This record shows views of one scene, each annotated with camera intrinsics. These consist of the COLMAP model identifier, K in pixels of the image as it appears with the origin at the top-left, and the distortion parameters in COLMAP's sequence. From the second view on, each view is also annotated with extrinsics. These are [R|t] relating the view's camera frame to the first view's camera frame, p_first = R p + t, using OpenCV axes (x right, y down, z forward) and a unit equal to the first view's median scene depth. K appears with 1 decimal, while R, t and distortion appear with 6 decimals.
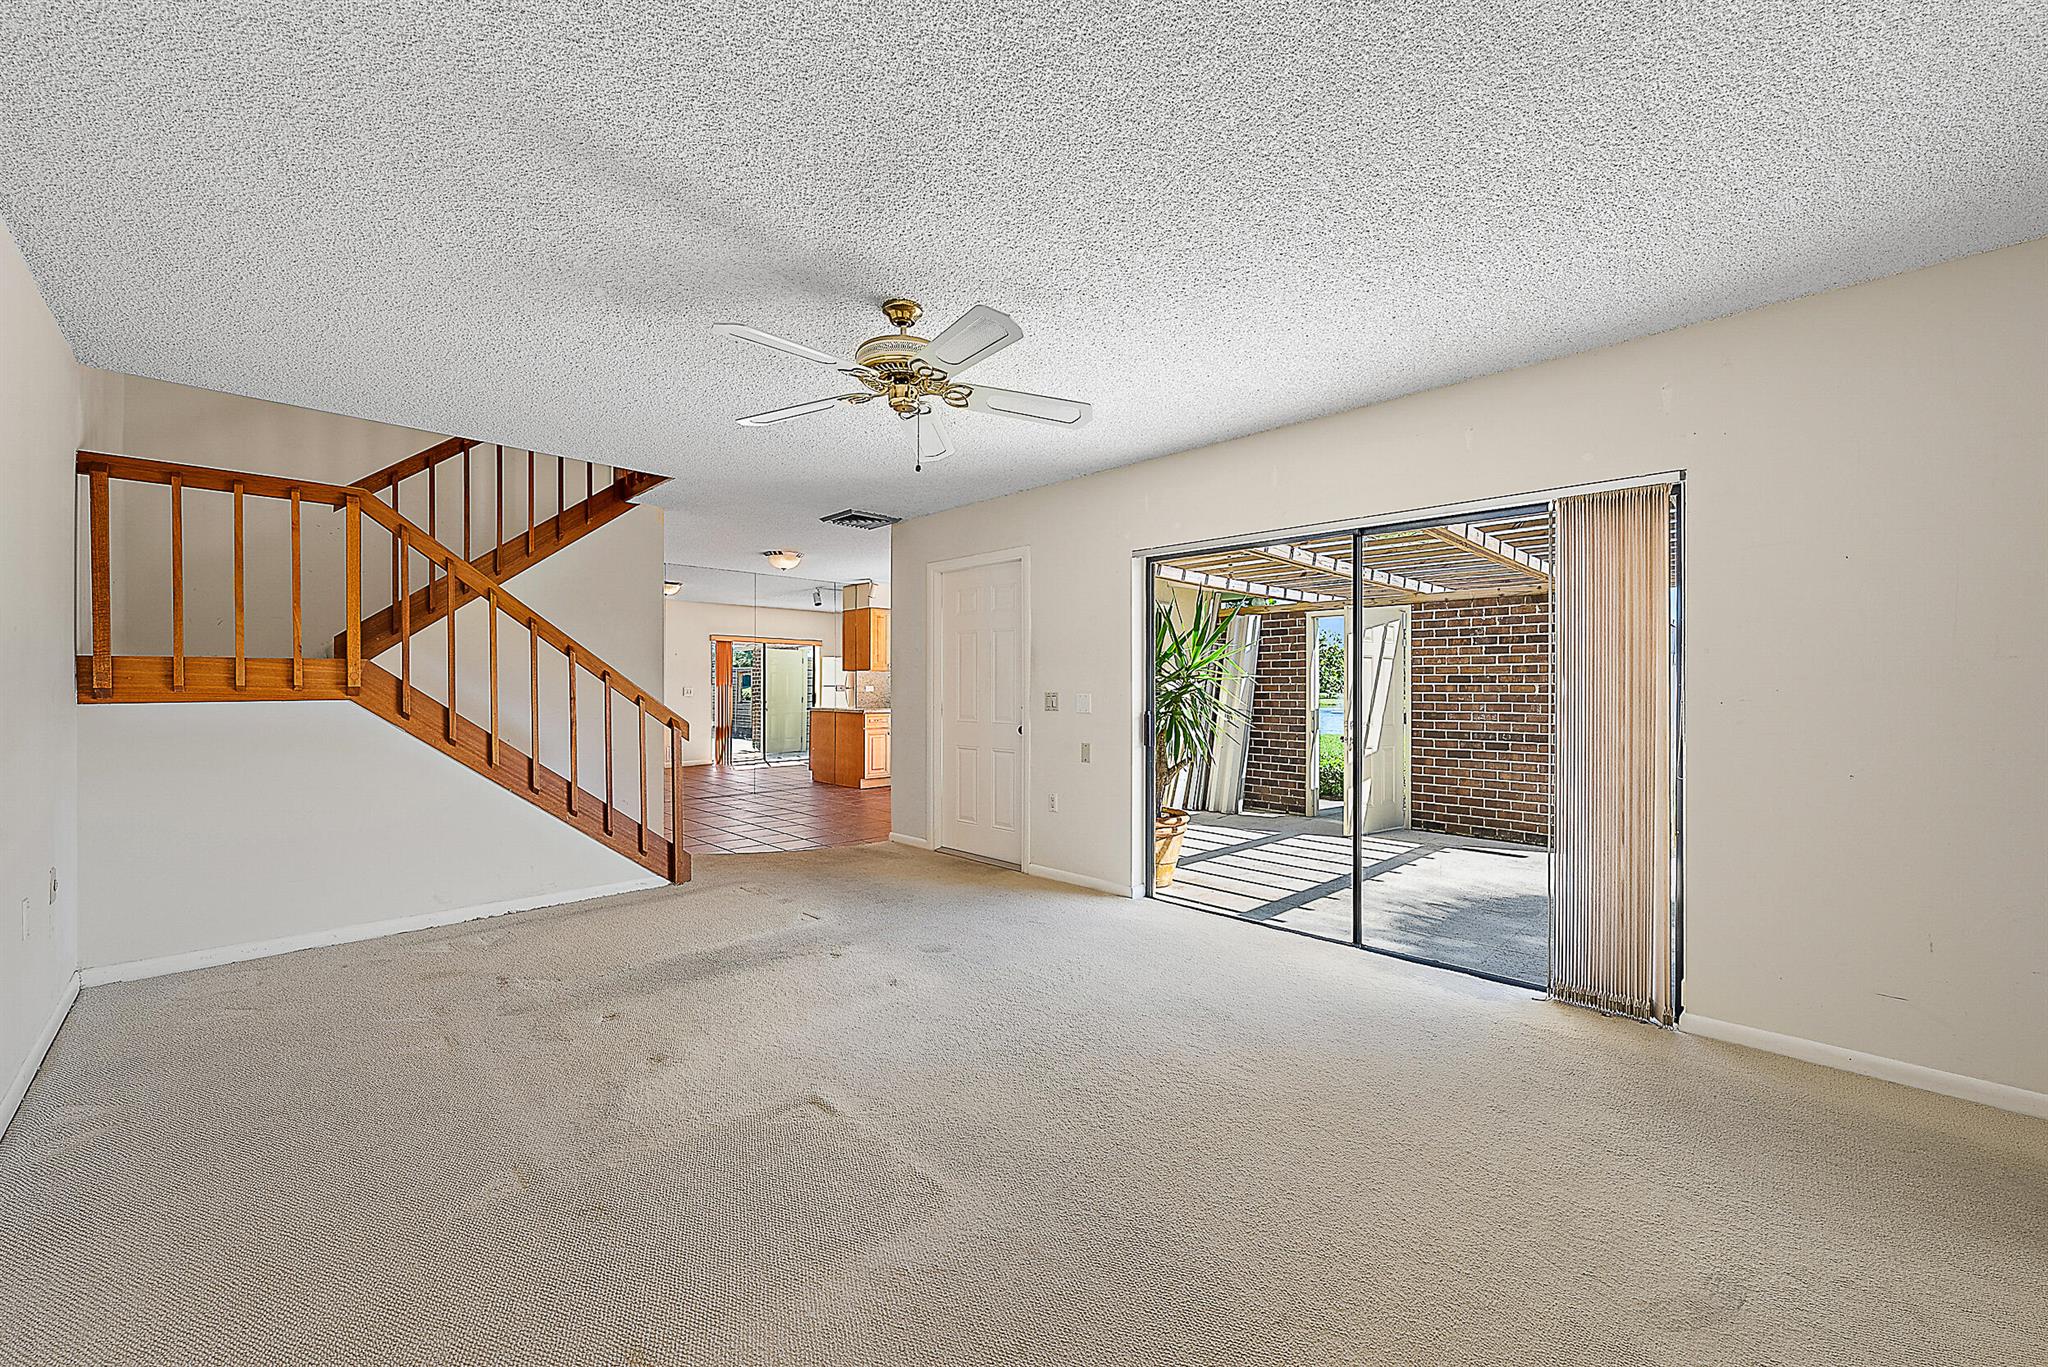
lens RADIAL K [[775.6, 0, 1030.9], [0, 775.6, 697.0], [0, 0, 1]] dist [-0.001751, -0.000021]
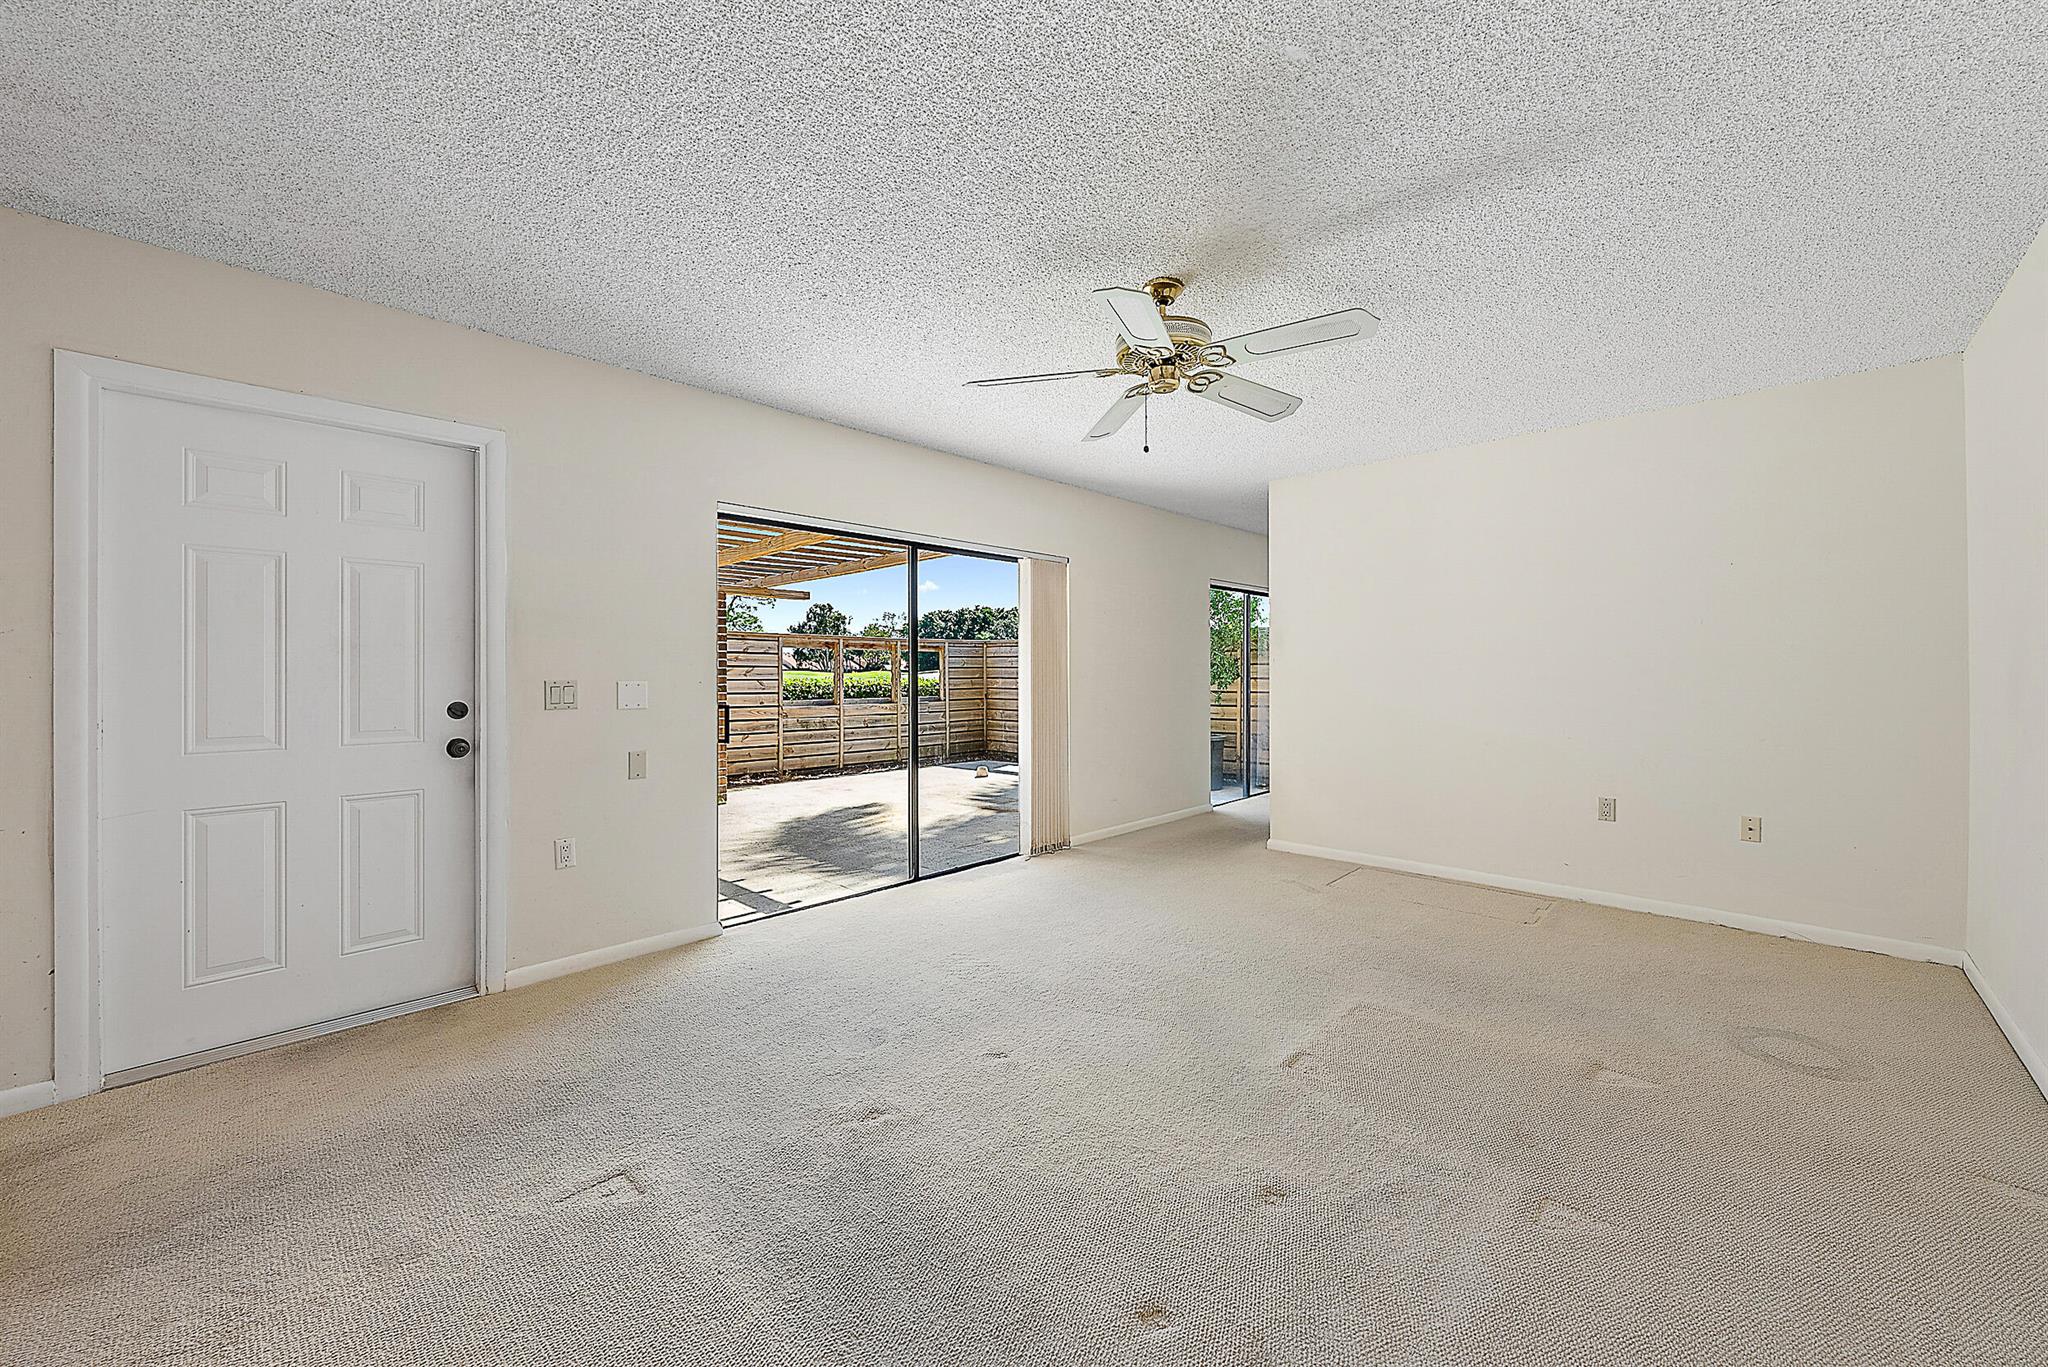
lens RADIAL K [[772.3, 0, 1028.5], [0, 772.3, 669.9], [0, 0, 1]] dist [0.011840, 0.000047]
pose [[-0.010226, -0.005451, 0.999933, -0.677288], [0.013771, 0.999890, 0.005592, -0.014598], [-0.999853, 0.013828, -0.010150, 0.691563]]
